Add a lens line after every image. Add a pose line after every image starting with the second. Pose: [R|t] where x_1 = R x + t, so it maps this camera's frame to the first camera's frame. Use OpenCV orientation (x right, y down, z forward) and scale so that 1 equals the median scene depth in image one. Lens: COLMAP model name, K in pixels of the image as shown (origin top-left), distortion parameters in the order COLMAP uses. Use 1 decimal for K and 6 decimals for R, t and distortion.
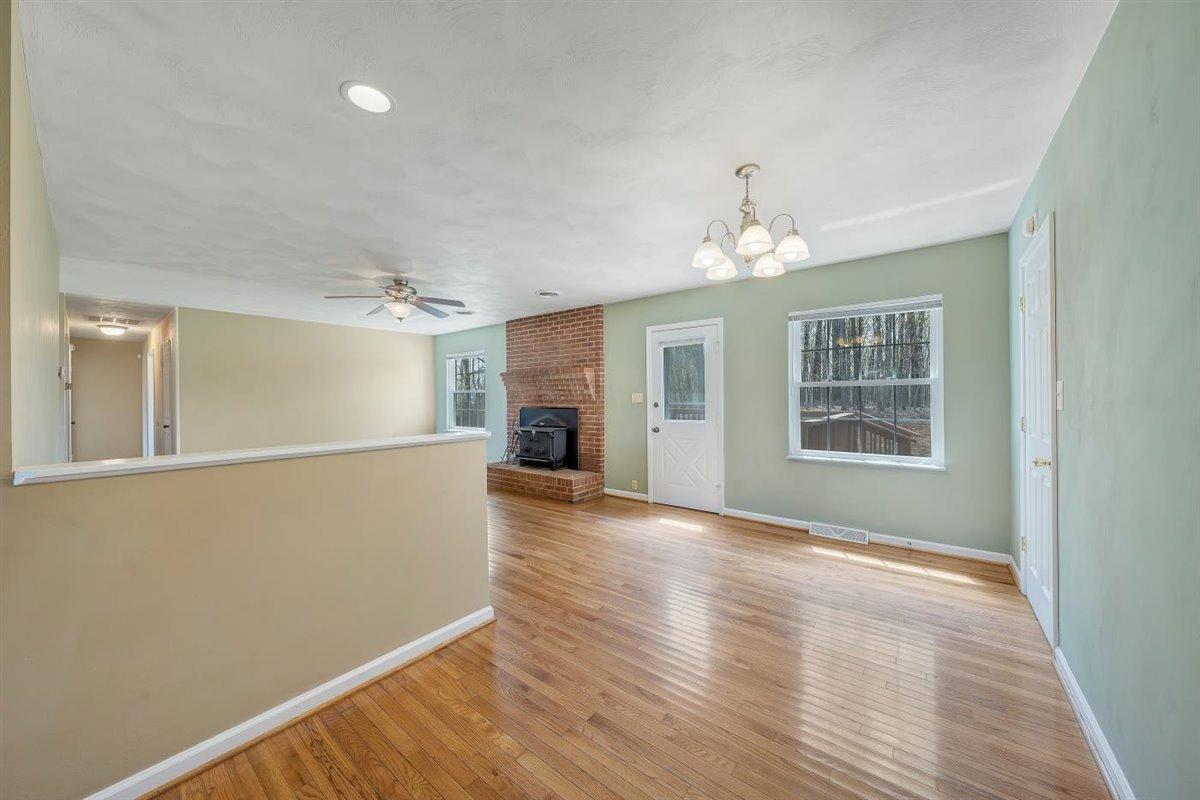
lens RADIAL K [[416.0, 0, 623.9], [0, 416.0, 402.2], [0, 0, 1]] dist [-0.000581, -0.000057]
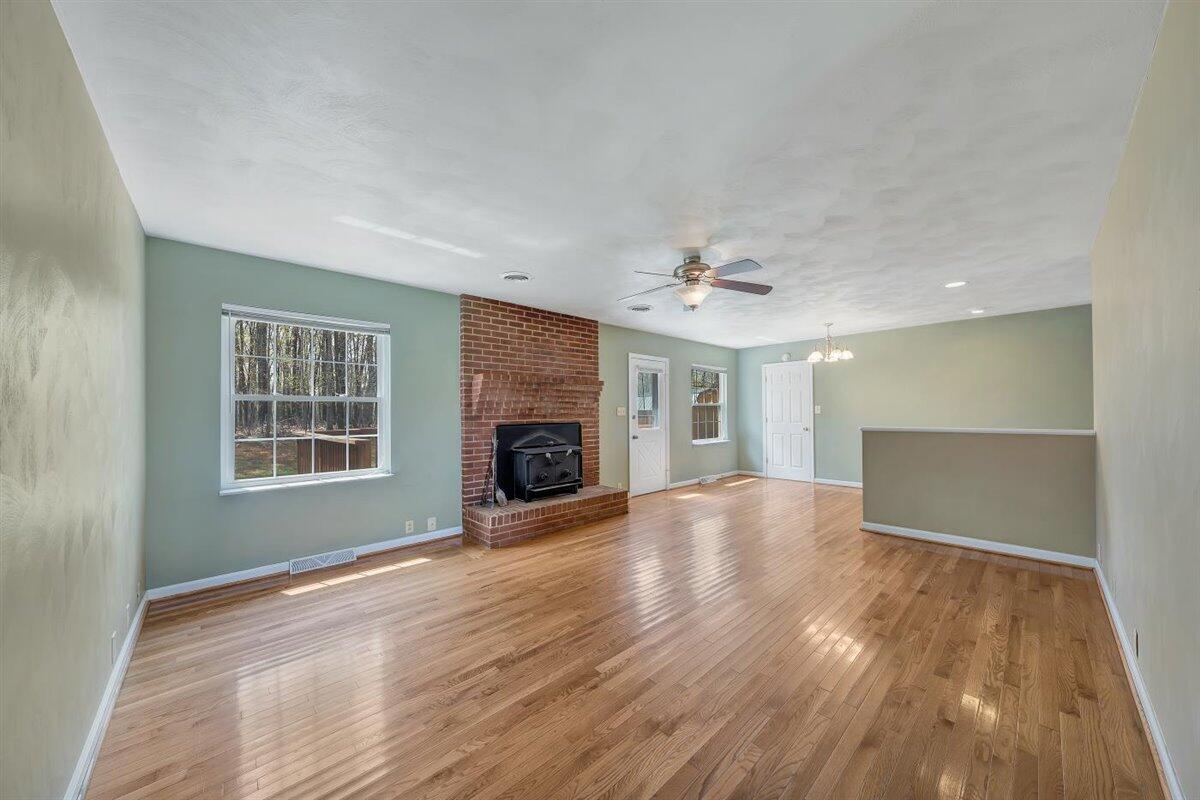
lens RADIAL K [[416.0, 0, 604.3], [0, 416.0, 407.8], [0, 0, 1]] dist [-0.000581, -0.000057]
pose [[0.178440, 0.013781, 0.983854, -1.027888], [0.014604, 0.999755, -0.016652, -0.001979], [-0.983842, 0.017340, 0.178195, 0.774807]]
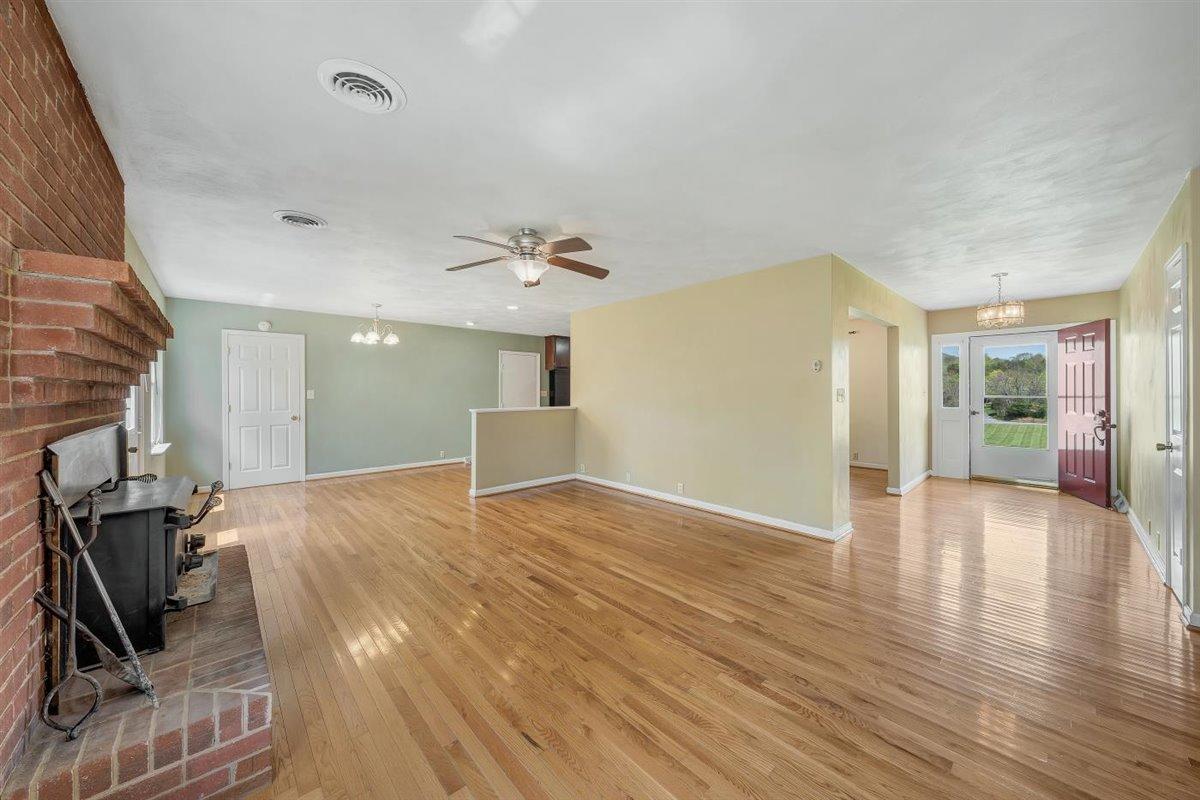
lens RADIAL K [[416.0, 0, 606.1], [0, 416.0, 391.5], [0, 0, 1]] dist [-0.000581, -0.000057]
pose [[-0.981620, 0.009654, 0.190603, -0.619196], [0.009491, 0.999953, -0.001769, -0.006752], [-0.190611, 0.000073, -0.981666, 1.284836]]
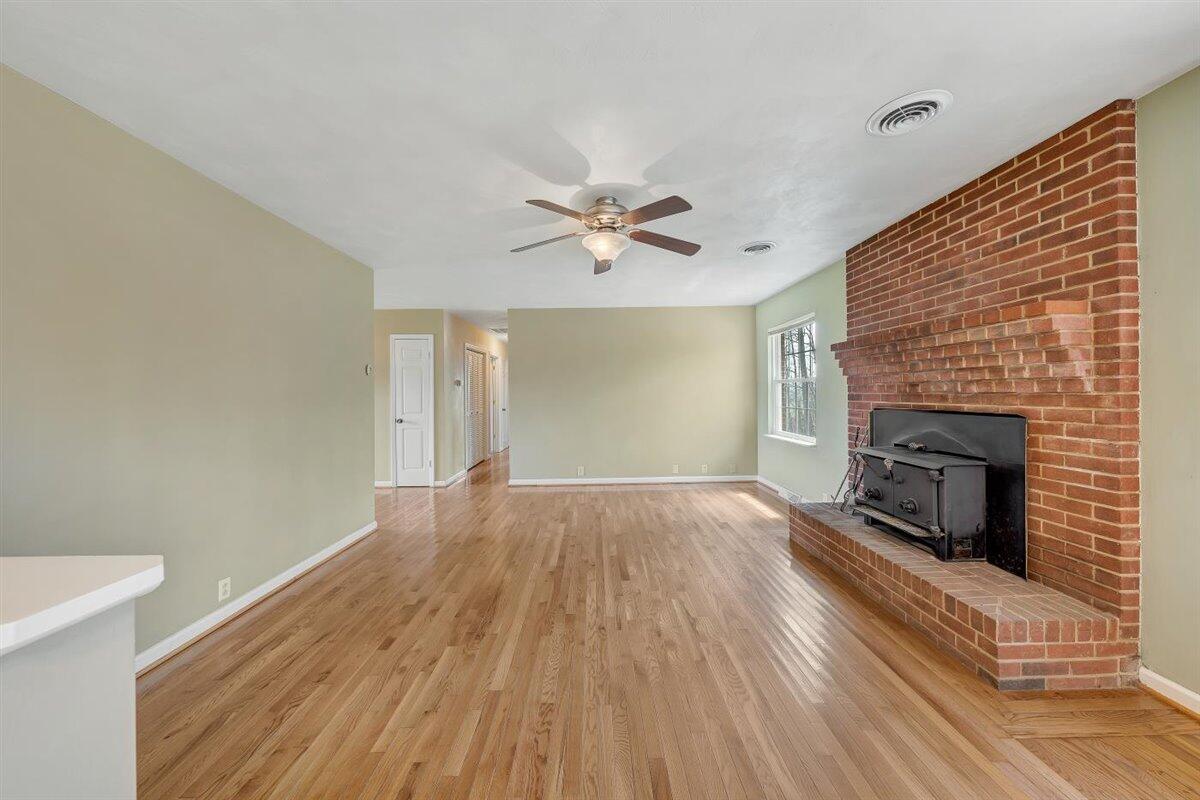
lens RADIAL K [[416.0, 0, 595.8], [0, 416.0, 394.7], [0, 0, 1]] dist [-0.000581, -0.000057]
pose [[0.590168, 0.002320, -0.807277, -0.035409], [0.000464, 0.999995, 0.003213, -0.005667], [0.807280, -0.002271, 0.590164, 0.461717]]
